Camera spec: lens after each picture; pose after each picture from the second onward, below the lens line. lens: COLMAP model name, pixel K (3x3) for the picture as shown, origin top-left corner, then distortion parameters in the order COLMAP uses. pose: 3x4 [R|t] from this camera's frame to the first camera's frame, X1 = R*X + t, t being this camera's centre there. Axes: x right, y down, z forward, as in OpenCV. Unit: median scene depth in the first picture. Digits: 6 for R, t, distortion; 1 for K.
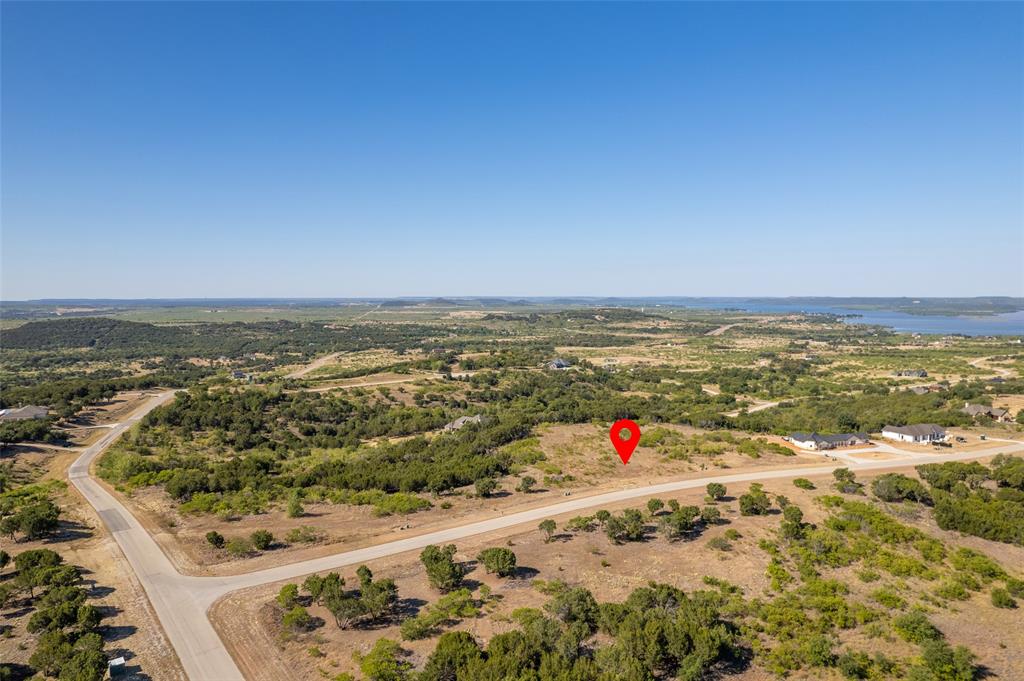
lens RADIAL K [[687.2, 0, 512.0], [0, 687.2, 340.5], [0, 0, 1]] dist [-0.076519, 0.067179]
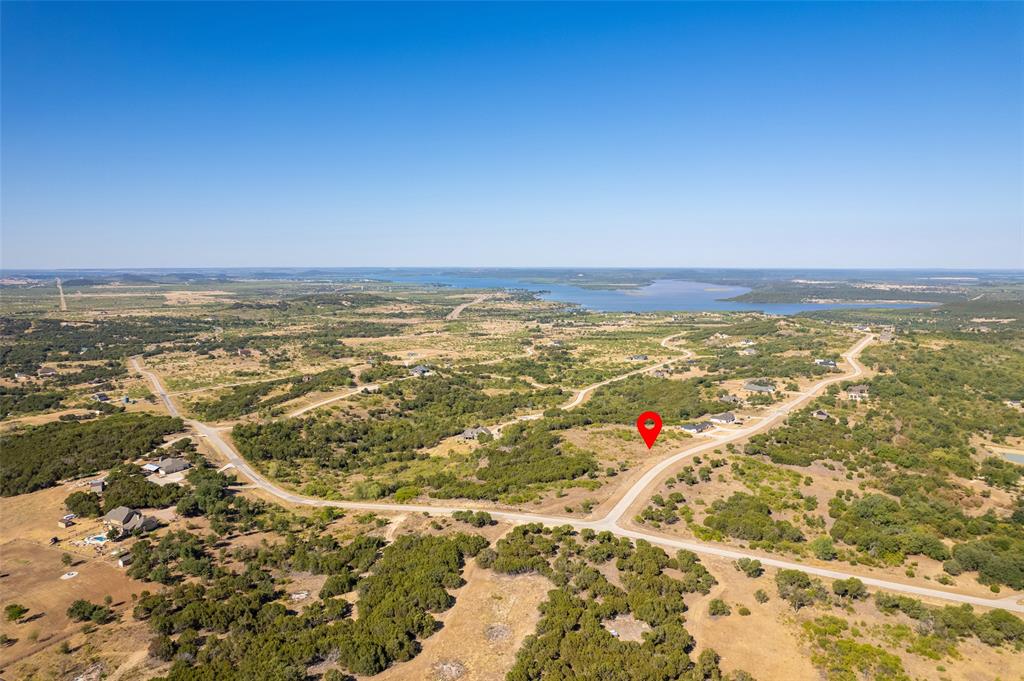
lens RADIAL K [[663.3, 0, 512.0], [0, 663.3, 340.5], [0, 0, 1]] dist [-0.070052, 0.062247]
pose [[0.899107, -0.049660, 0.434903, -0.110437], [0.028118, 0.998044, 0.055833, -0.029890], [-0.436825, -0.037972, 0.898745, -0.067862]]
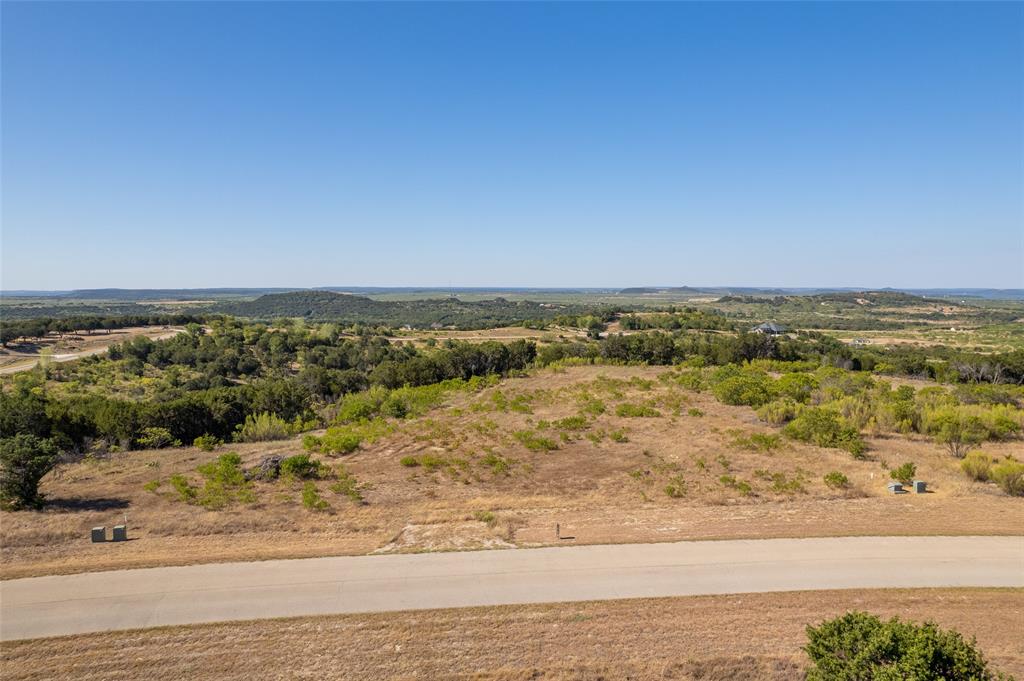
lens RADIAL K [[687.2, 0, 512.0], [0, 687.2, 340.5], [0, 0, 1]] dist [-0.076519, 0.067179]
pose [[0.934143, 0.023876, -0.356099, 0.026223], [-0.020904, 0.999707, 0.012192, 0.015516], [0.356286, -0.003945, 0.934369, 0.082889]]
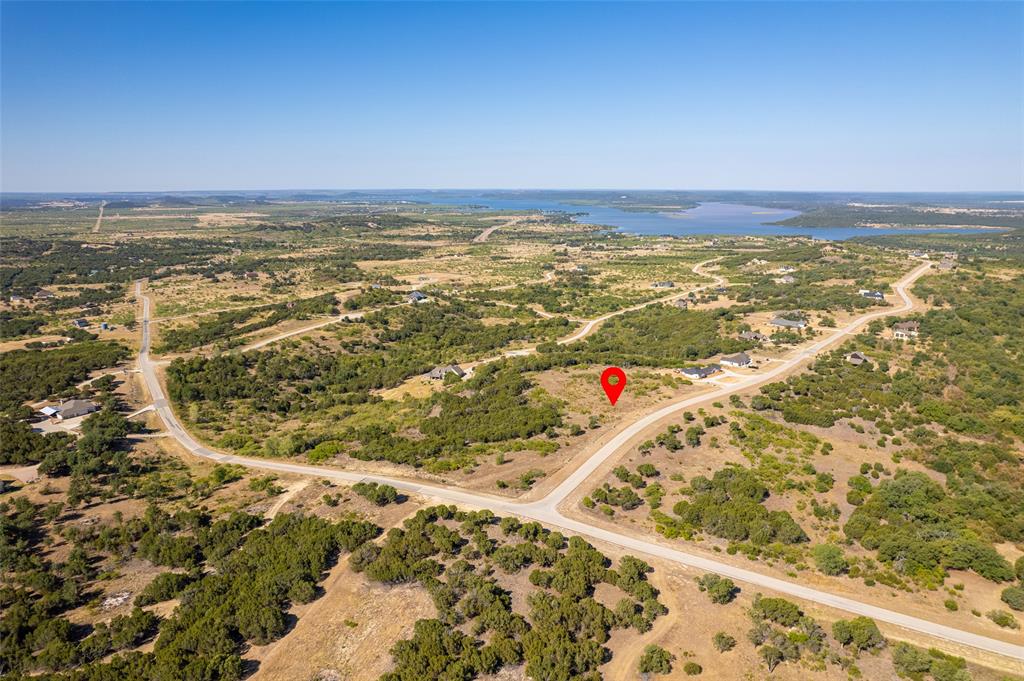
lens RADIAL K [[663.3, 0, 512.0], [0, 663.3, 340.5], [0, 0, 1]] dist [-0.070052, 0.062247]
pose [[0.926152, -0.085657, 0.367295, -0.072016], [0.024604, 0.985515, 0.167794, -0.027283], [-0.376347, -0.146366, 0.914844, -0.042368]]
